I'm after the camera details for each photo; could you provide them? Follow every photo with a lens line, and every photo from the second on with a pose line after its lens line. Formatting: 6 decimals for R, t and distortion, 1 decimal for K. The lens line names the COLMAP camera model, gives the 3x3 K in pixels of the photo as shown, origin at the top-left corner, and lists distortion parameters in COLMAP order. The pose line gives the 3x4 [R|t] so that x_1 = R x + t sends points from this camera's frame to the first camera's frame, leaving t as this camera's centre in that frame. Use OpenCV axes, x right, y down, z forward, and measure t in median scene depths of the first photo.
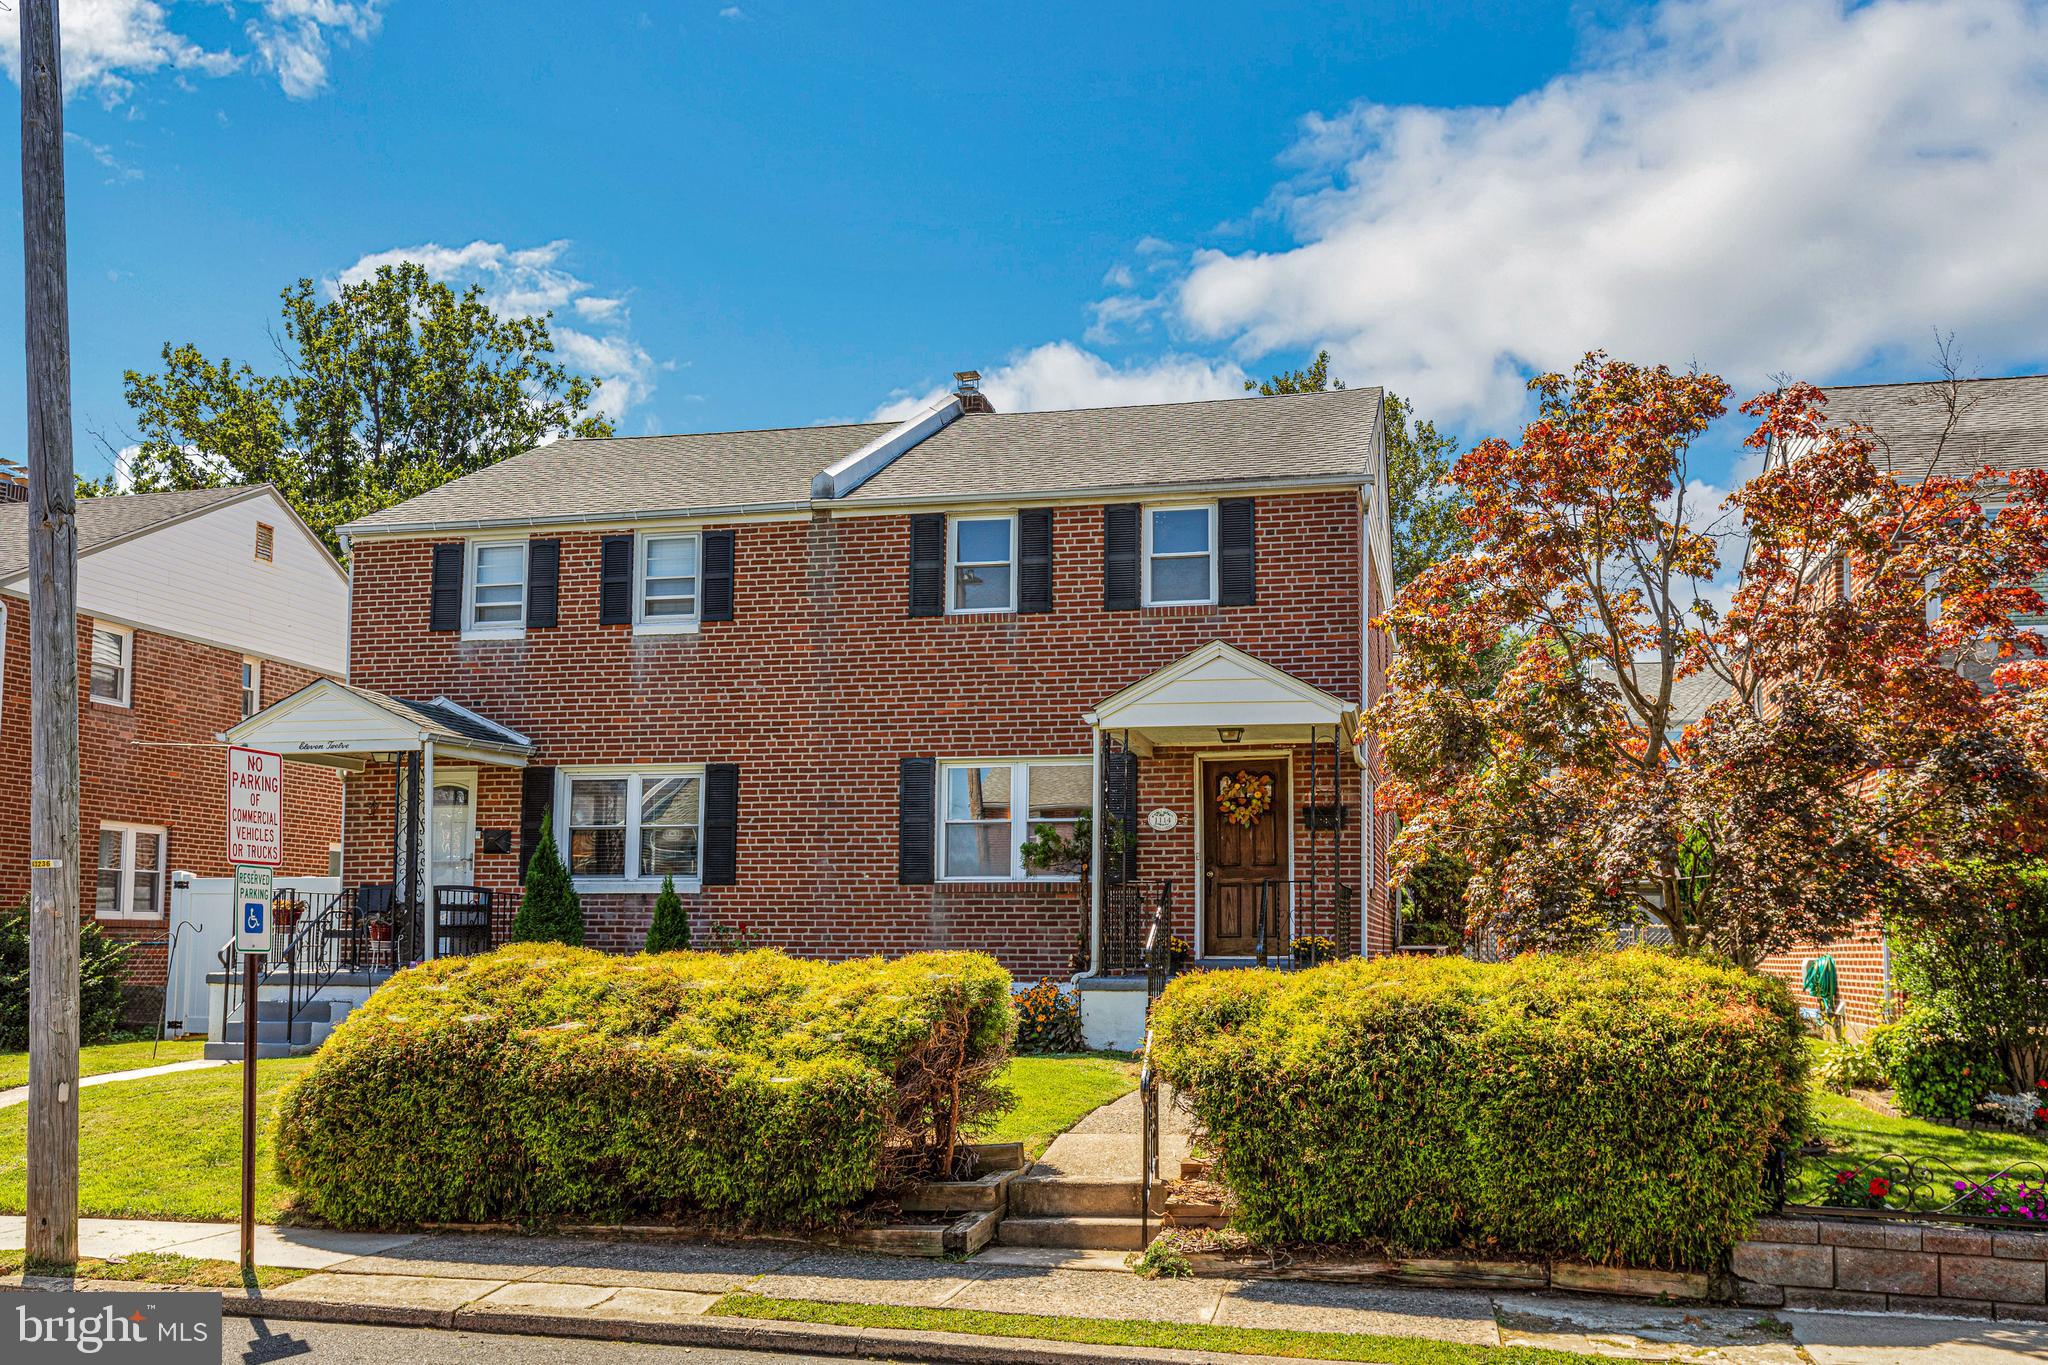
lens RADIAL K [[1764.4, 0, 1027.9], [0, 1764.4, 661.5], [0, 0, 1]] dist [0.037586, -0.047133]
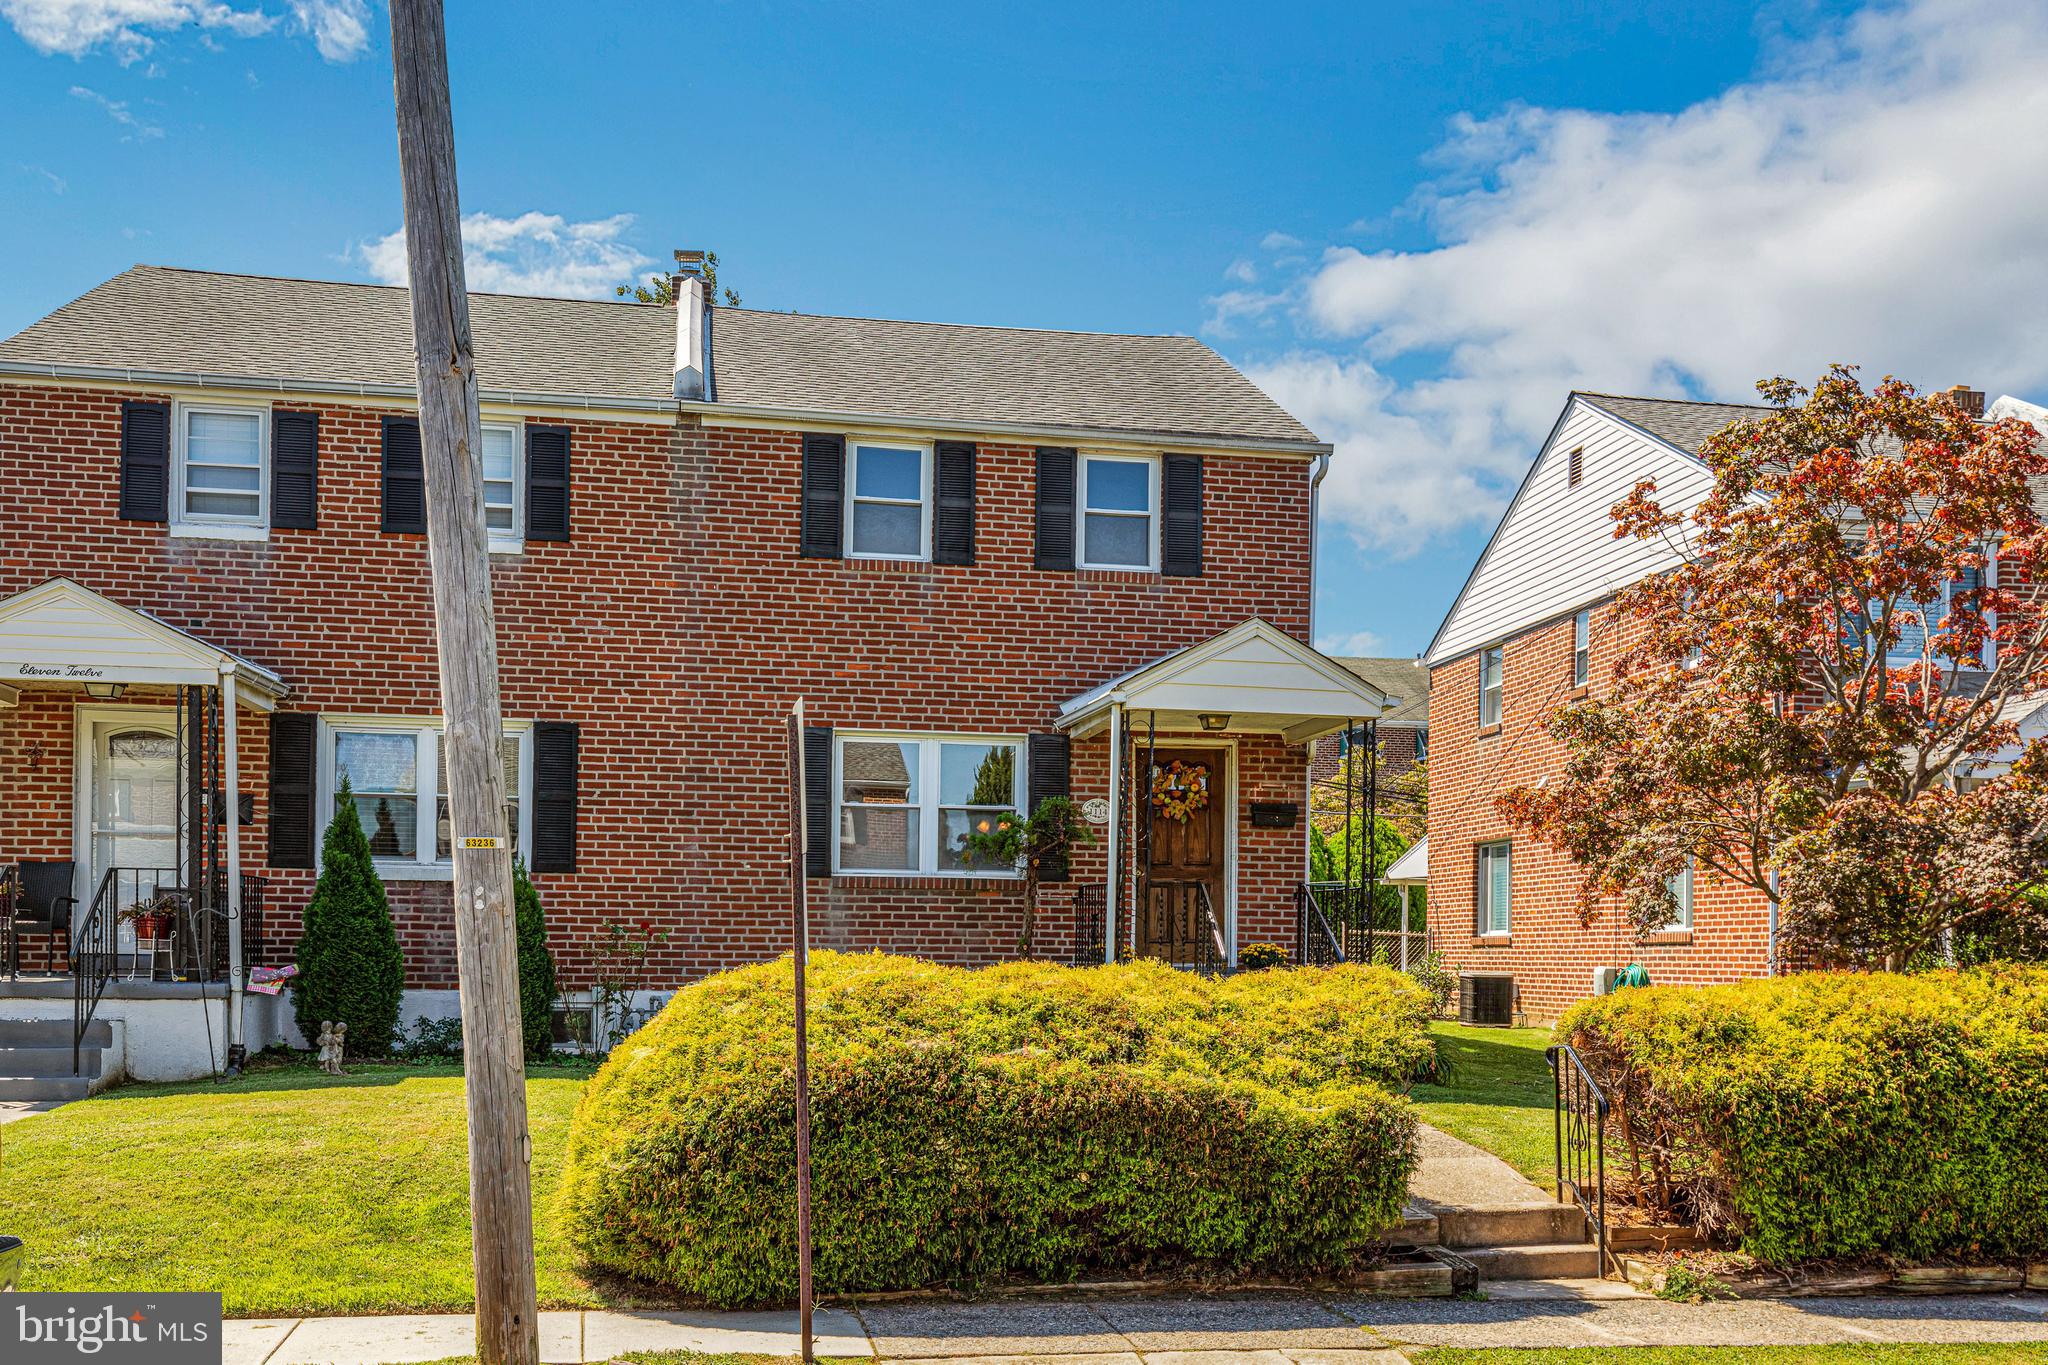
lens RADIAL K [[2081.9, 0, 1023.4], [0, 2081.9, 697.7], [0, 0, 1]] dist [0.011593, 0.000000]
pose [[0.914187, 0.054690, 0.401585, -0.371093], [-0.071656, 0.997055, 0.027336, 0.006822], [-0.398907, -0.053766, 0.915414, 0.061132]]
